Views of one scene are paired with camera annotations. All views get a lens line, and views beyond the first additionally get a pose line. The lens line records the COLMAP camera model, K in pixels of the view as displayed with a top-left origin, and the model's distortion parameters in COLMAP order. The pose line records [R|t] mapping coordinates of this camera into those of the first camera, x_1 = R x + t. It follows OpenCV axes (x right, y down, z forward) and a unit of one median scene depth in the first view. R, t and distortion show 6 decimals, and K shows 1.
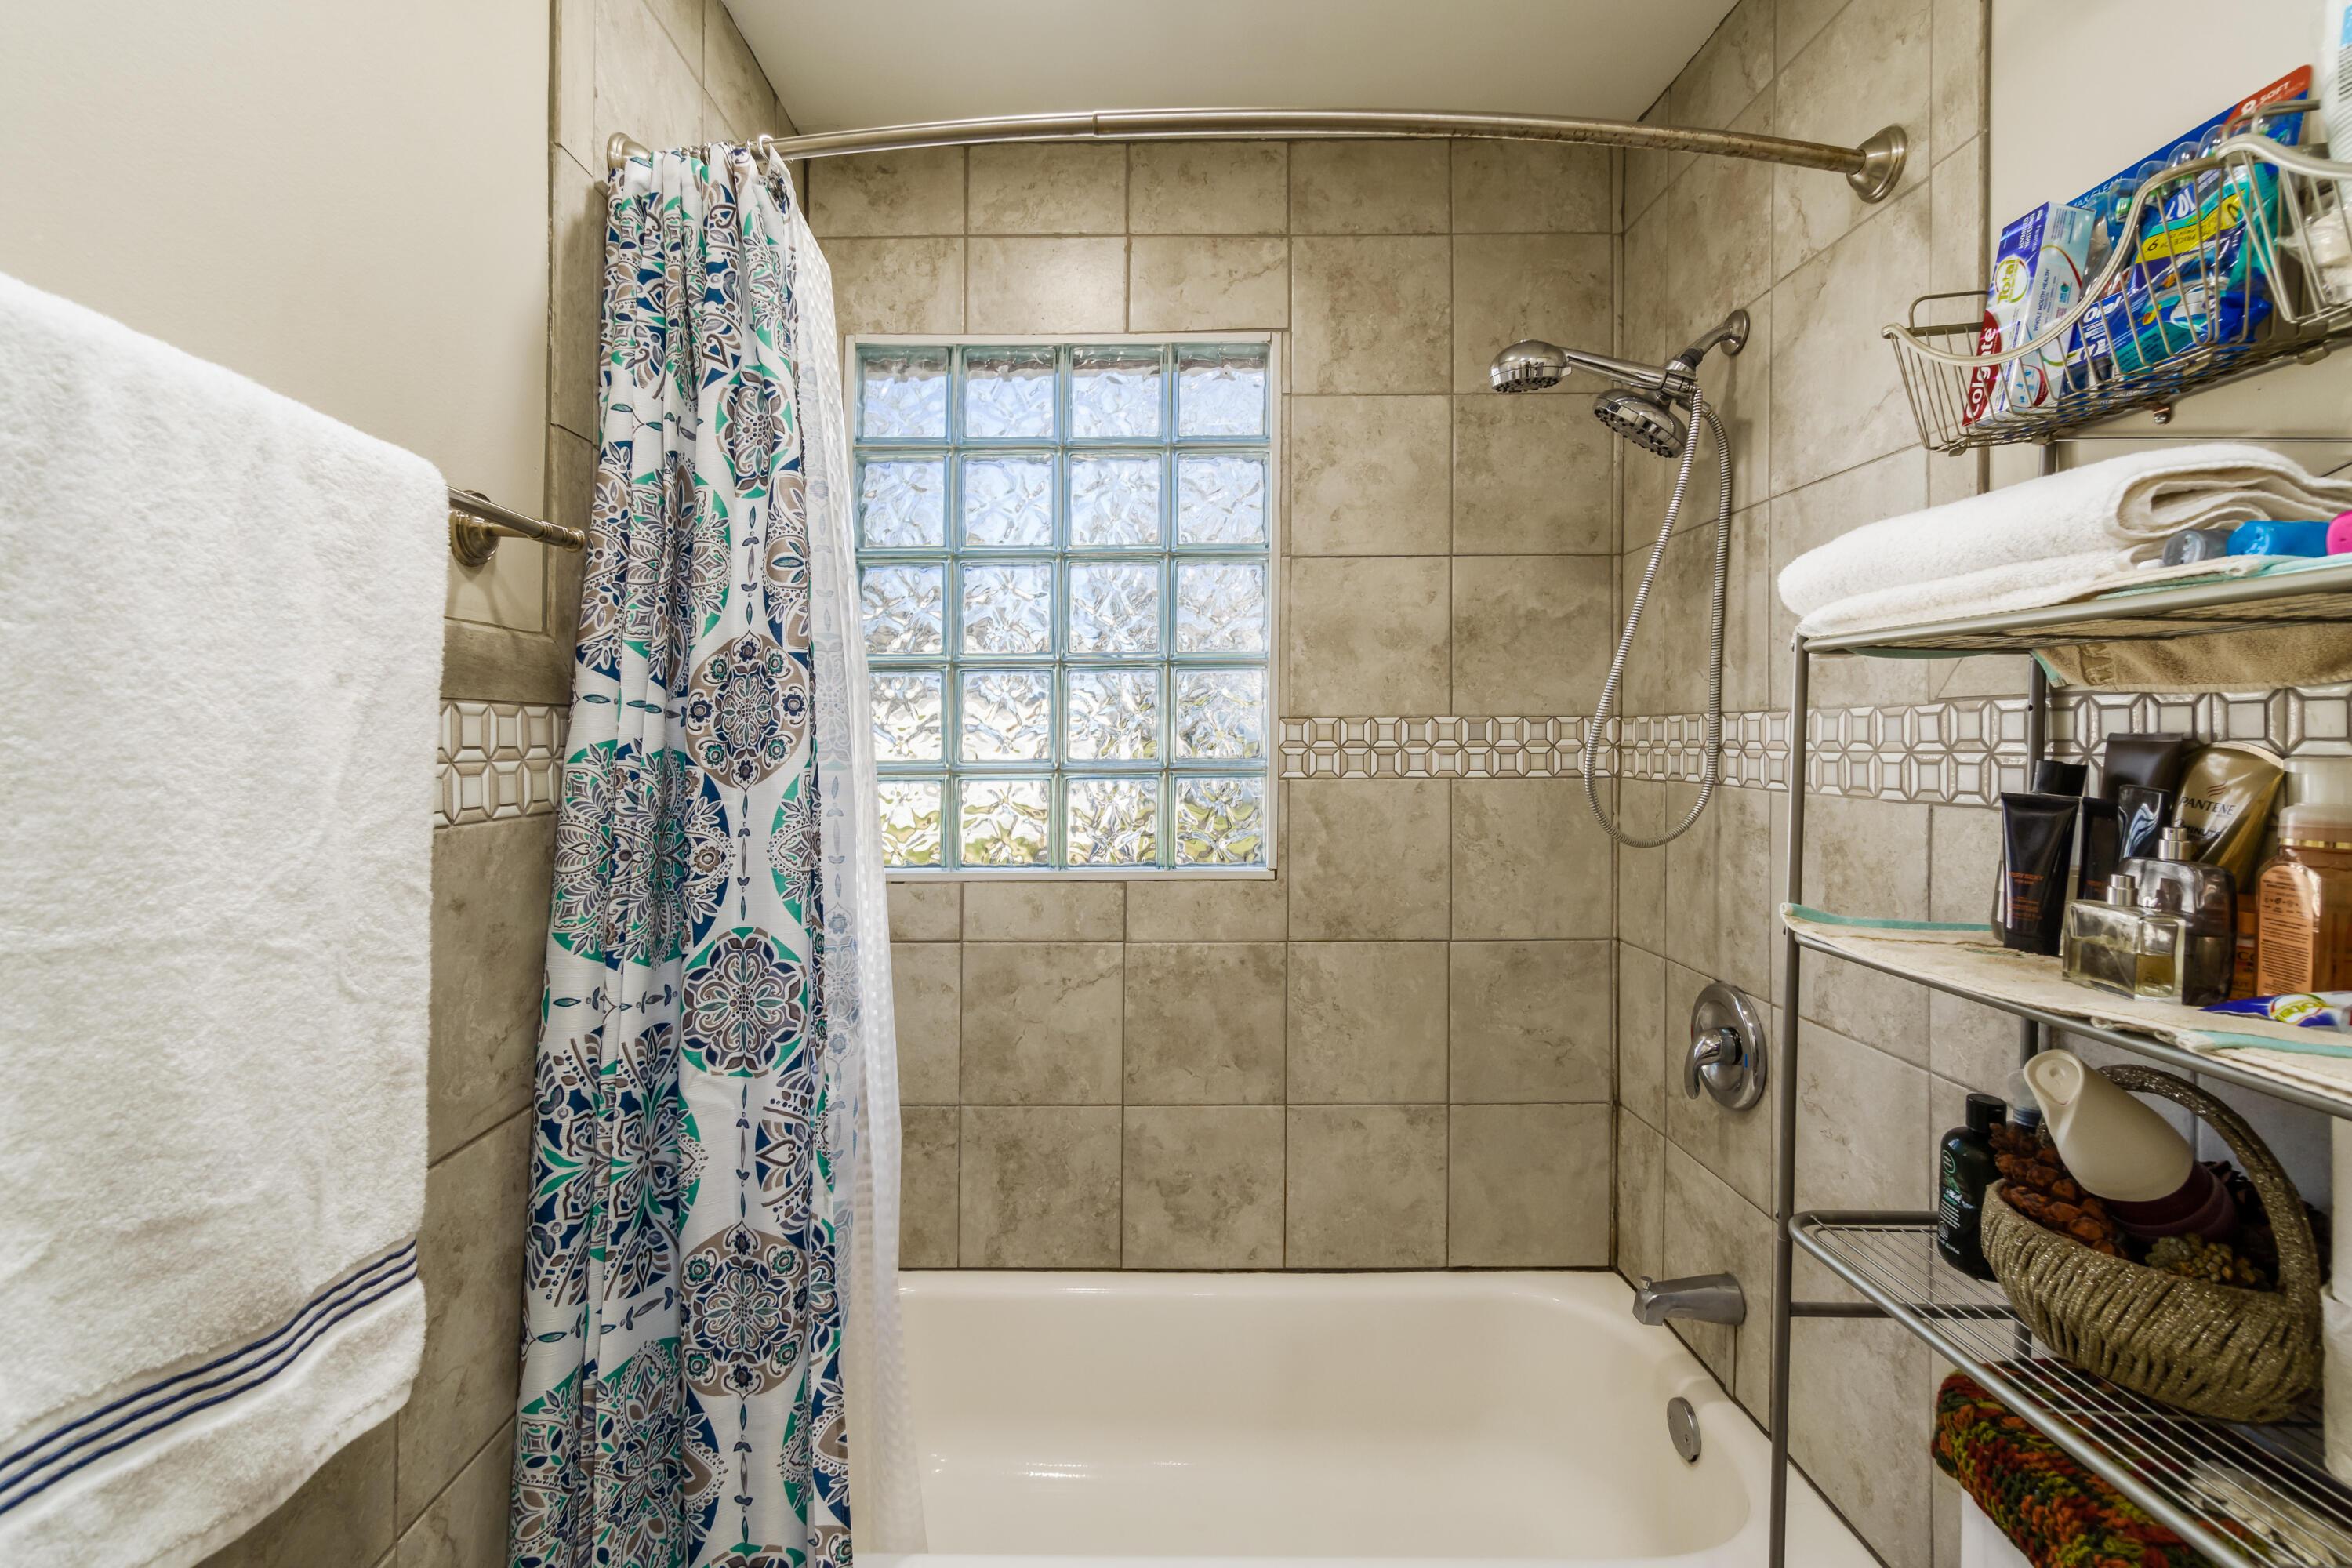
lens RADIAL K [[1019.0, 0, 1131.9], [0, 1019.0, 754.6], [0, 0, 1]] dist [-0.003167, 0.001619]
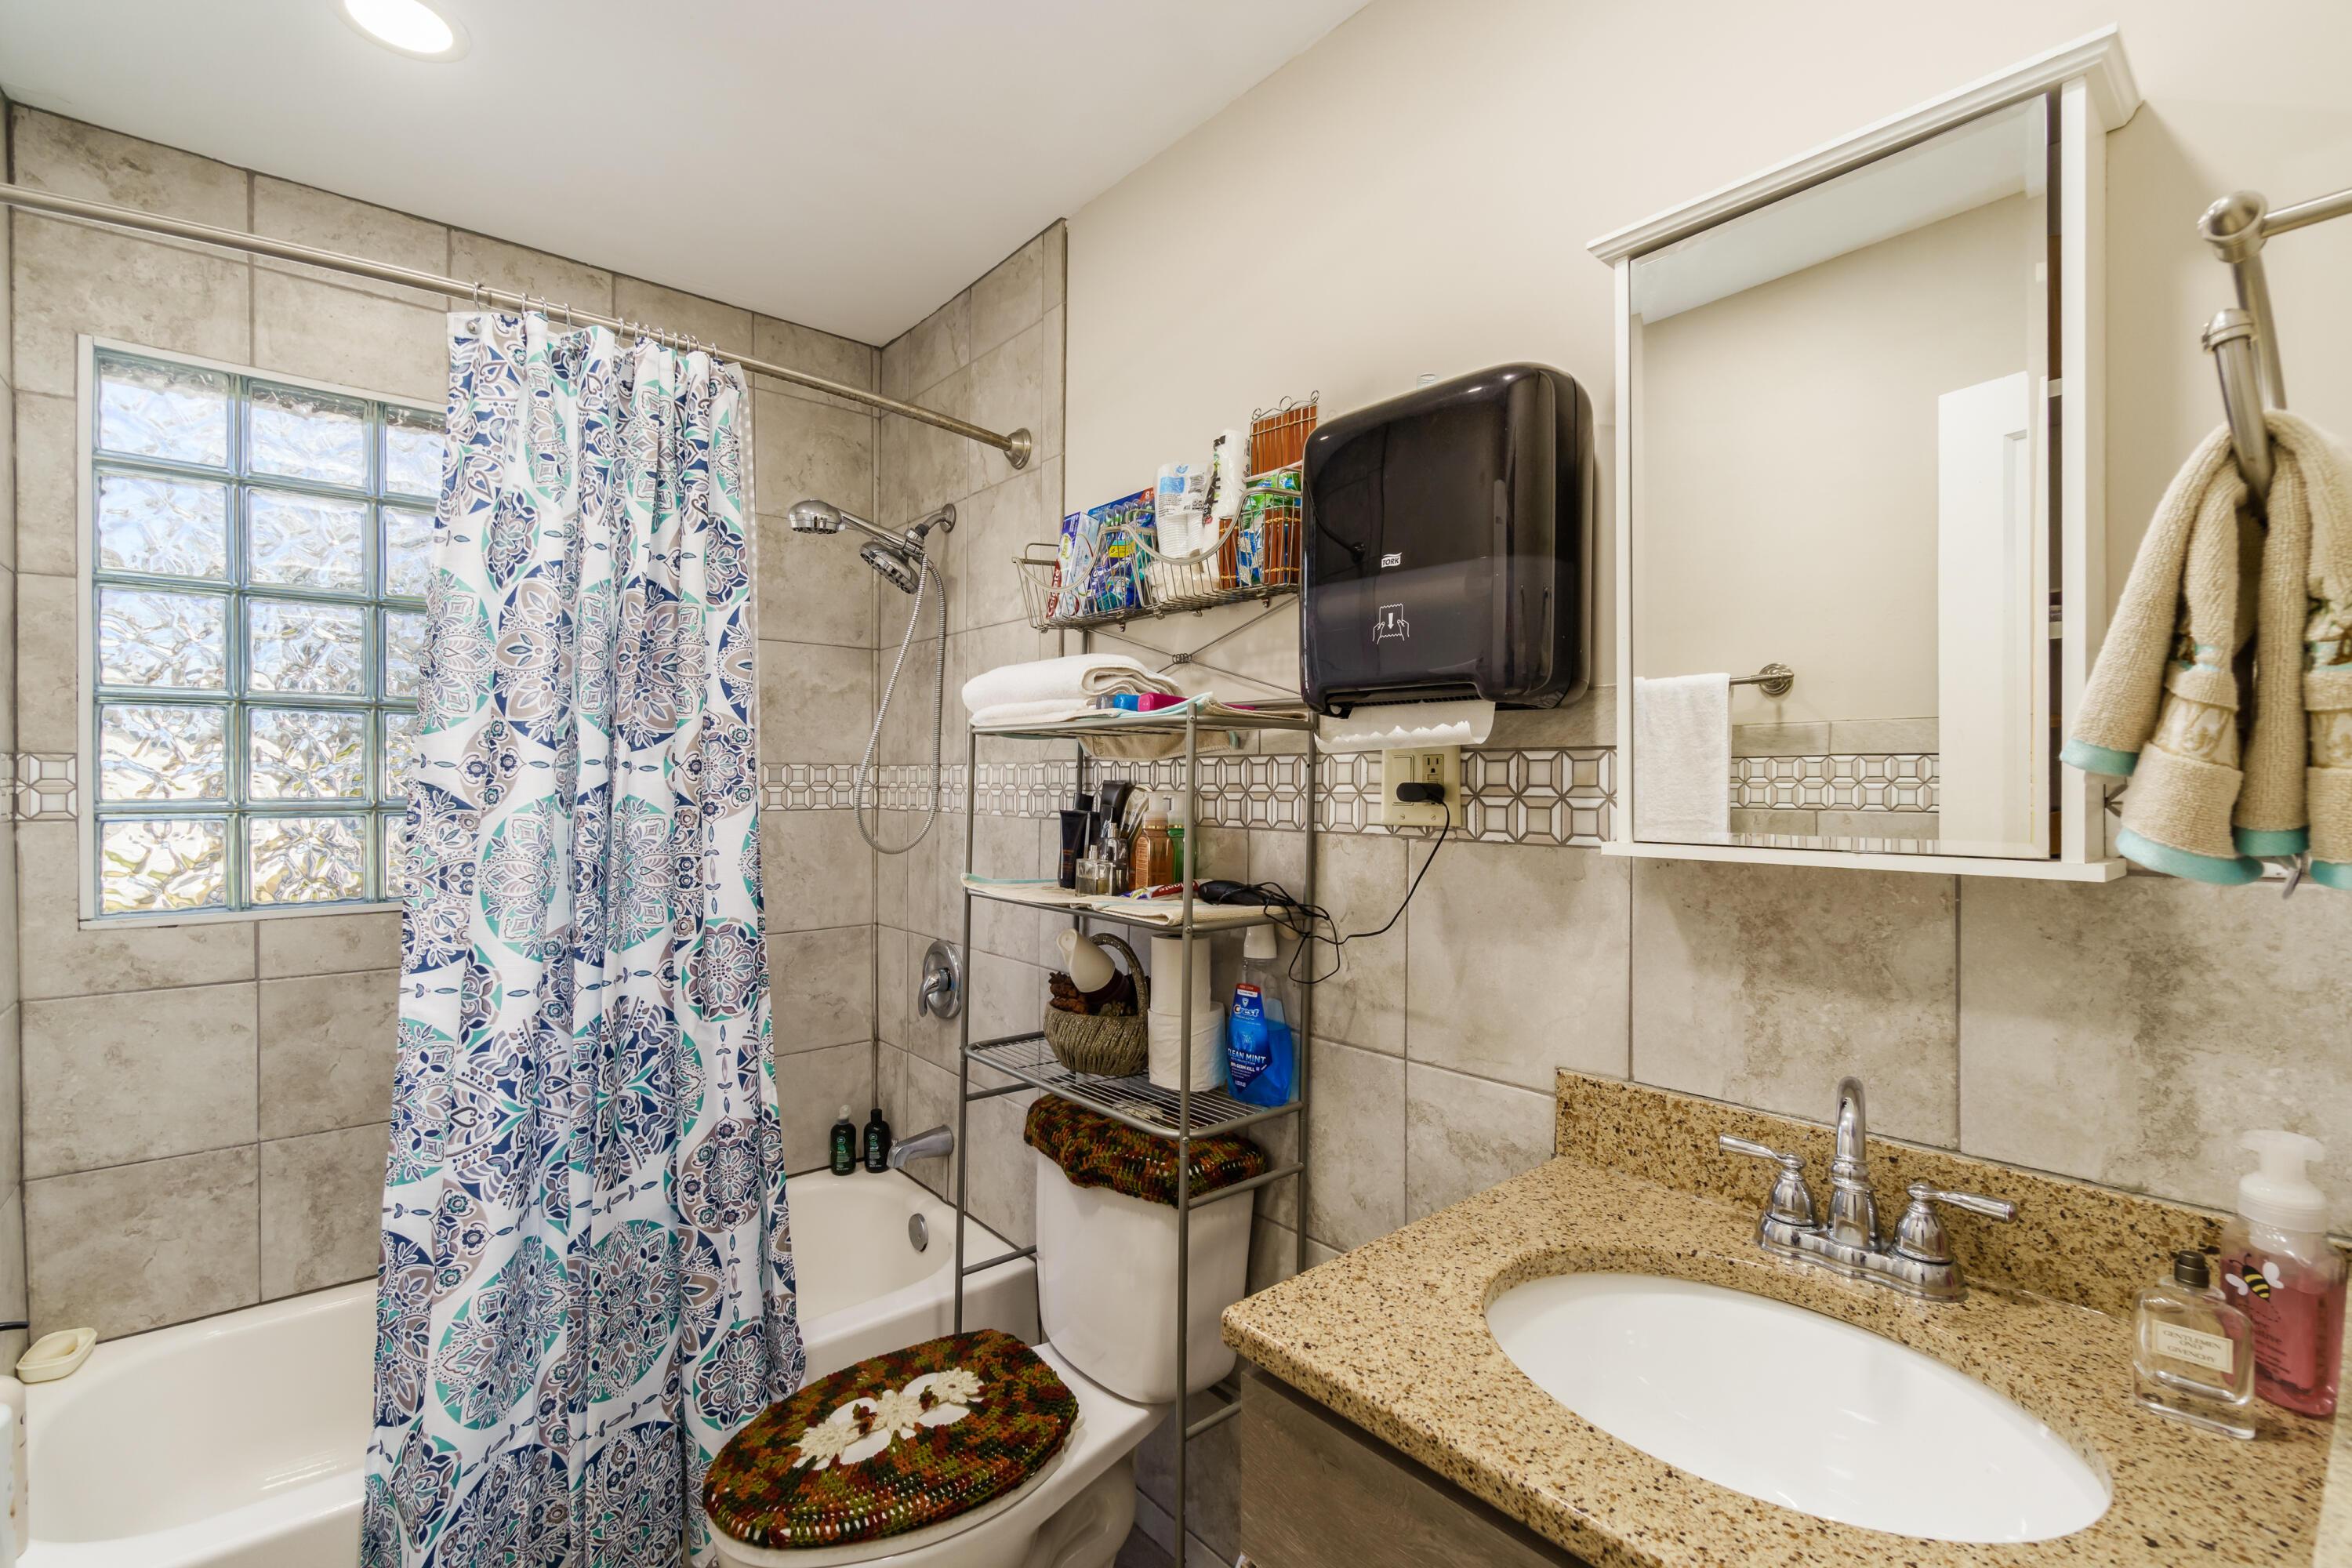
lens RADIAL K [[1019.0, 0, 1180.2], [0, 1019.0, 791.8], [0, 0, 1]] dist [-0.003167, 0.001619]
pose [[0.742894, -0.000080, 0.669410, -0.185569], [0.003264, 0.999989, -0.003504, 0.006362], [-0.669402, 0.004788, 0.742885, -0.394986]]
